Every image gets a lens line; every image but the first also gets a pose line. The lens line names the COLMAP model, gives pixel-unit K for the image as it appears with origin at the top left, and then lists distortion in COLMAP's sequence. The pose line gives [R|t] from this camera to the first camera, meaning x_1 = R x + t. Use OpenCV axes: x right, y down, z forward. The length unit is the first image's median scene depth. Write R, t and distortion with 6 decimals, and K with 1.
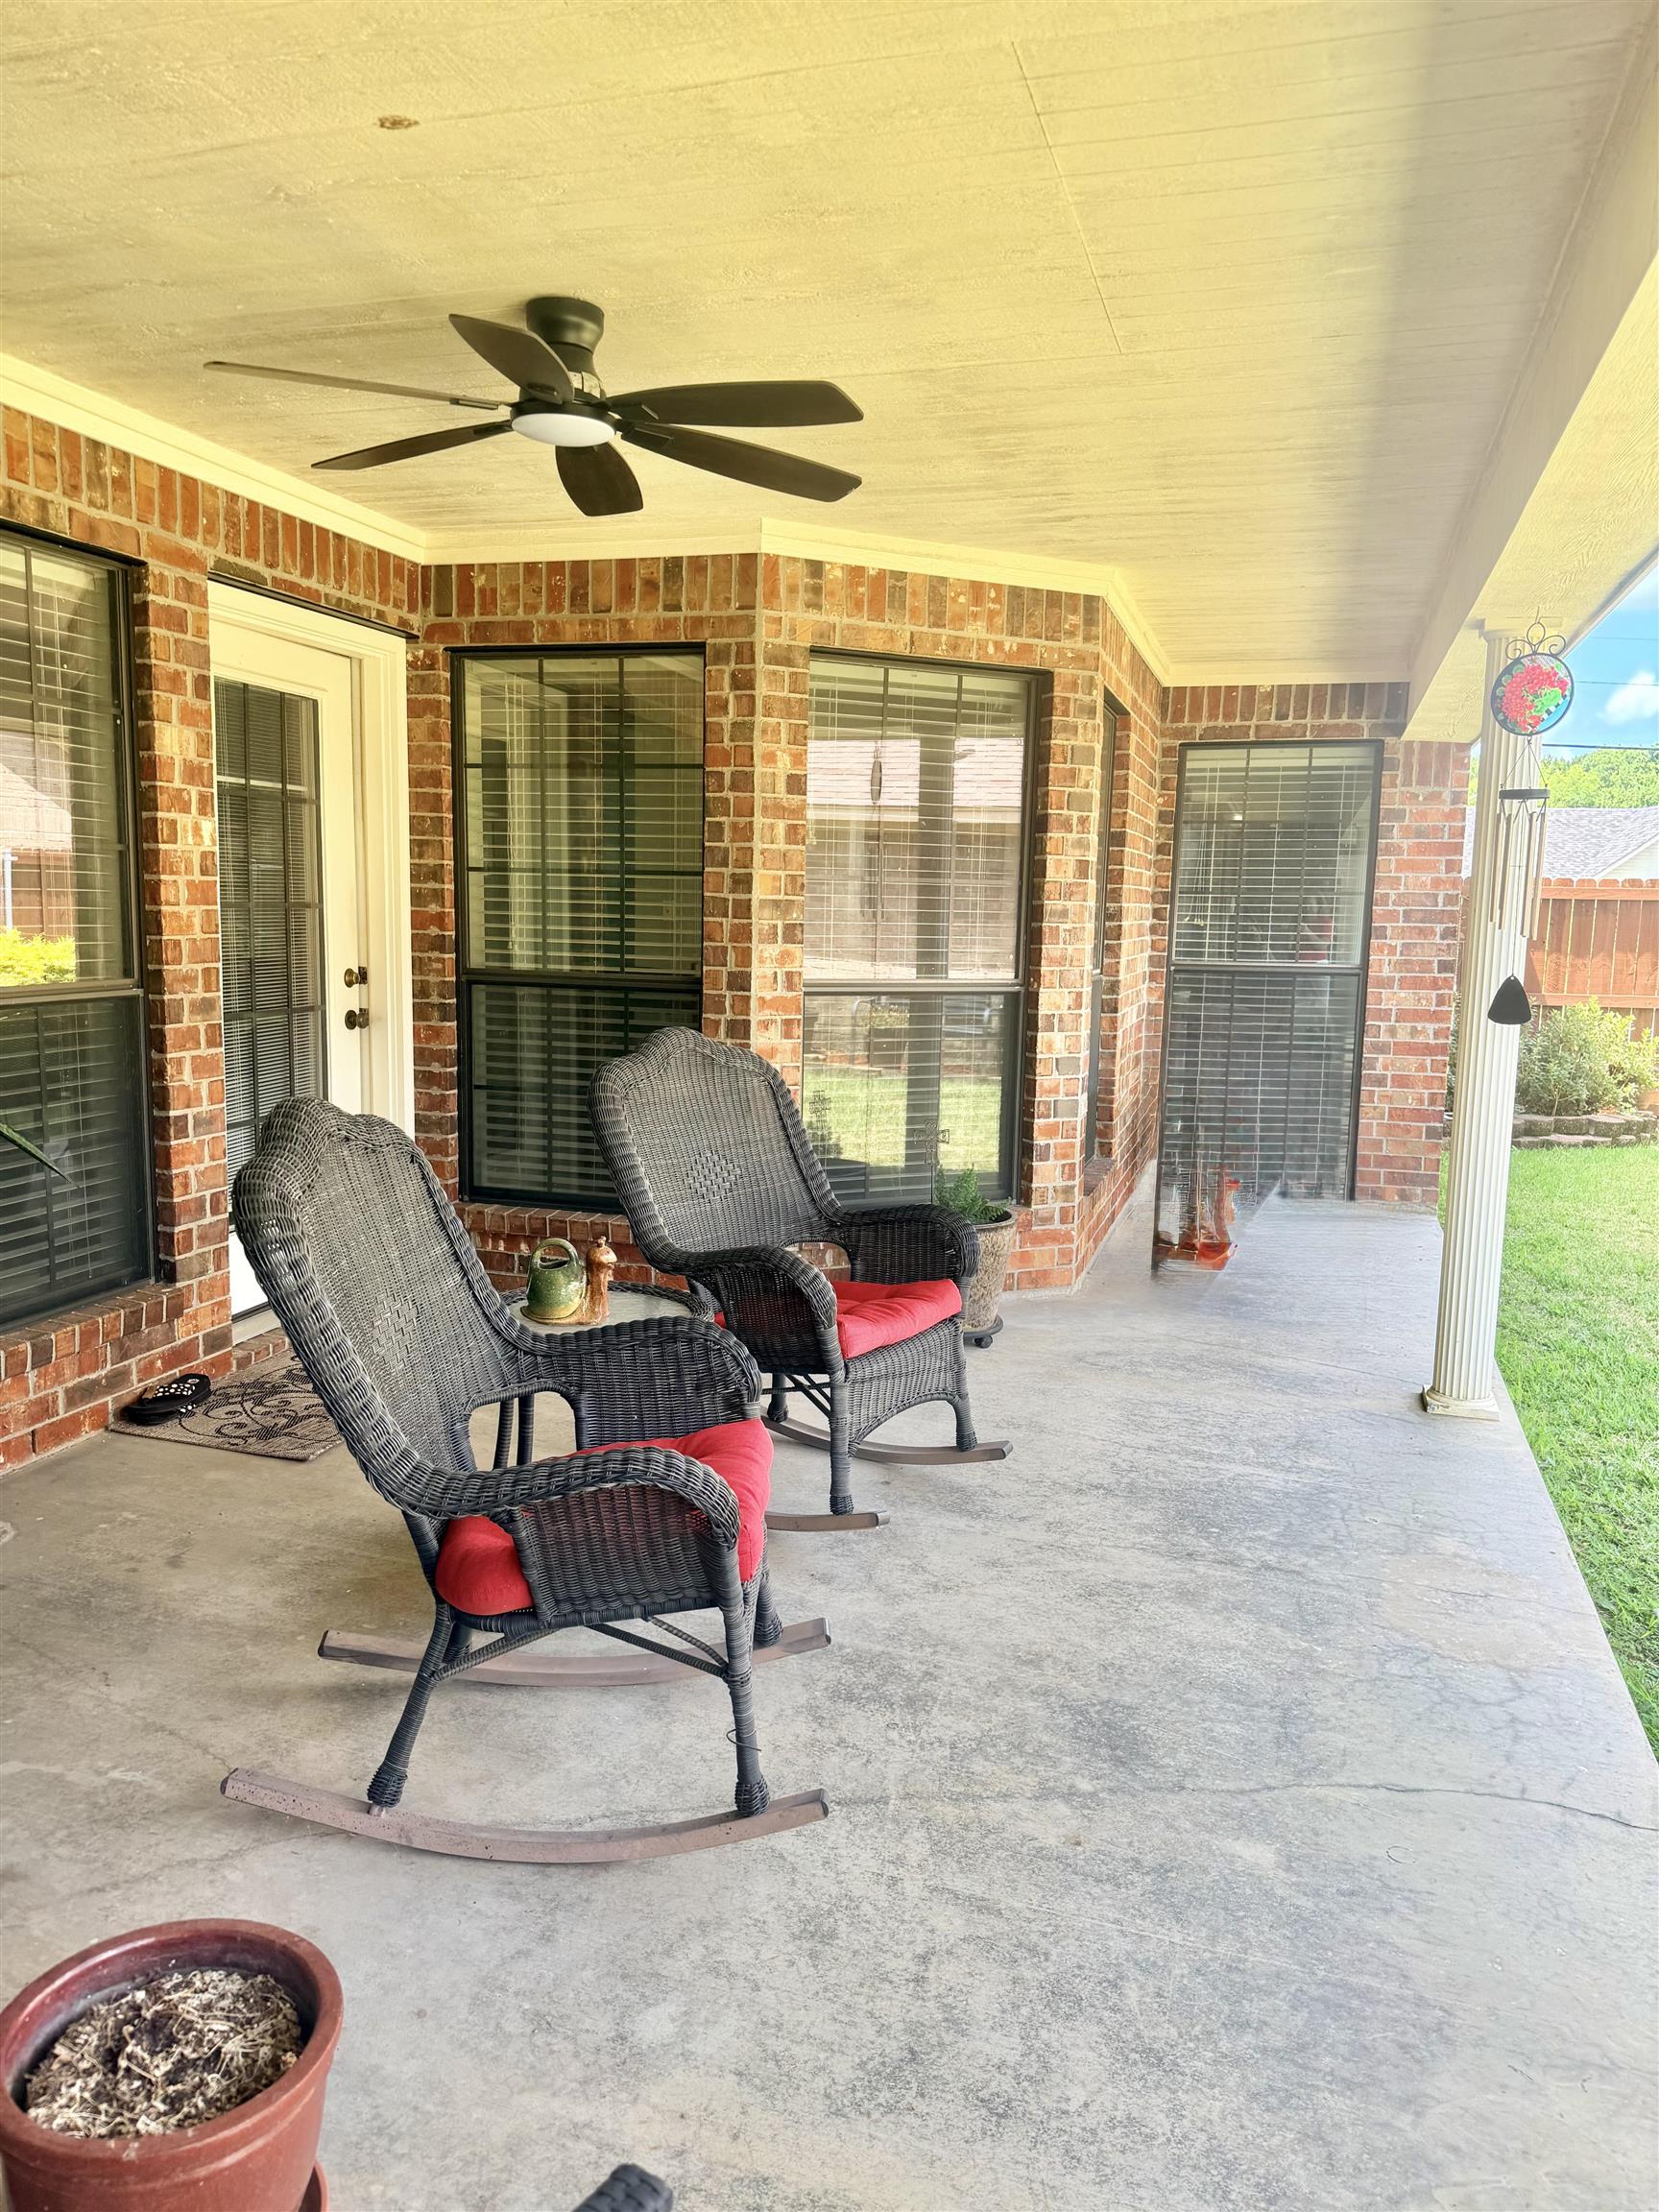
lens RADIAL K [[1576.4, 0, 829.1], [0, 1576.4, 1105.7], [0, 0, 1]] dist [0.007736, -0.018231]
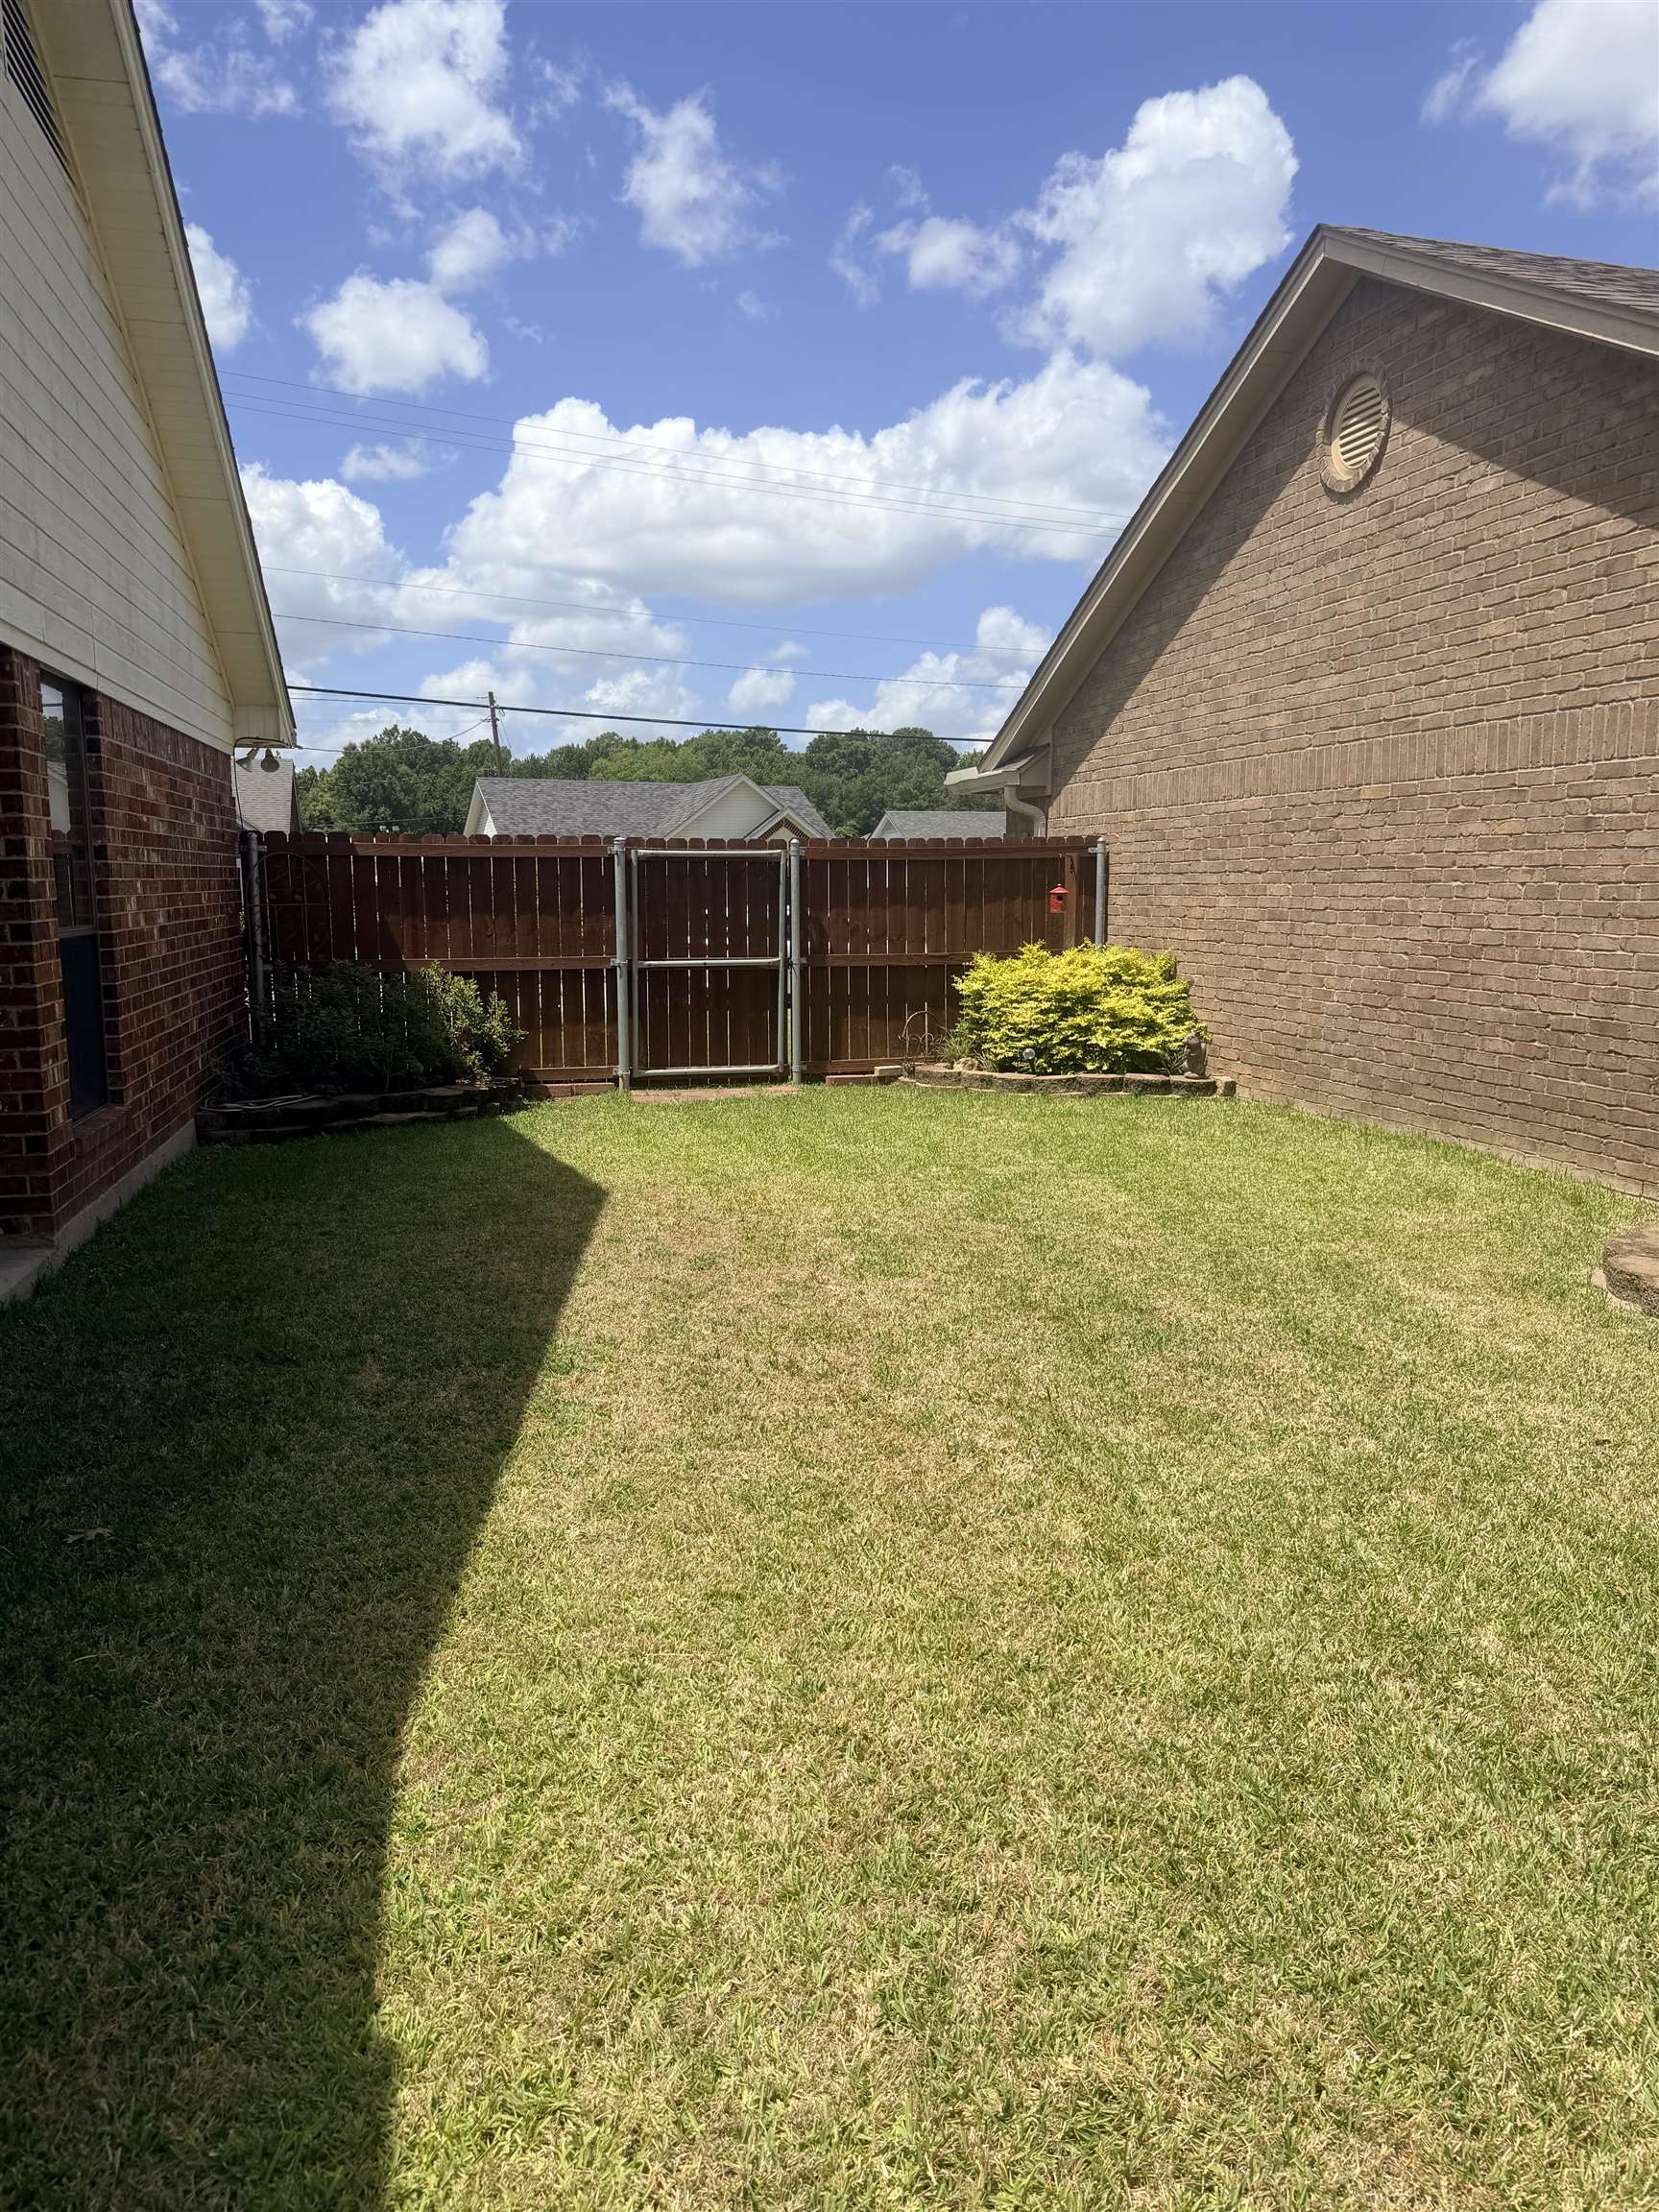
lens RADIAL K [[1576.4, 0, 829.5], [0, 1576.4, 1106.0], [0, 0, 1]] dist [0.007736, -0.018231]
pose [[0.869773, -0.088097, 0.485525, 0.245992], [0.079748, 0.996095, 0.037877, -0.000053], [-0.486966, 0.005775, 0.873402, 0.084910]]
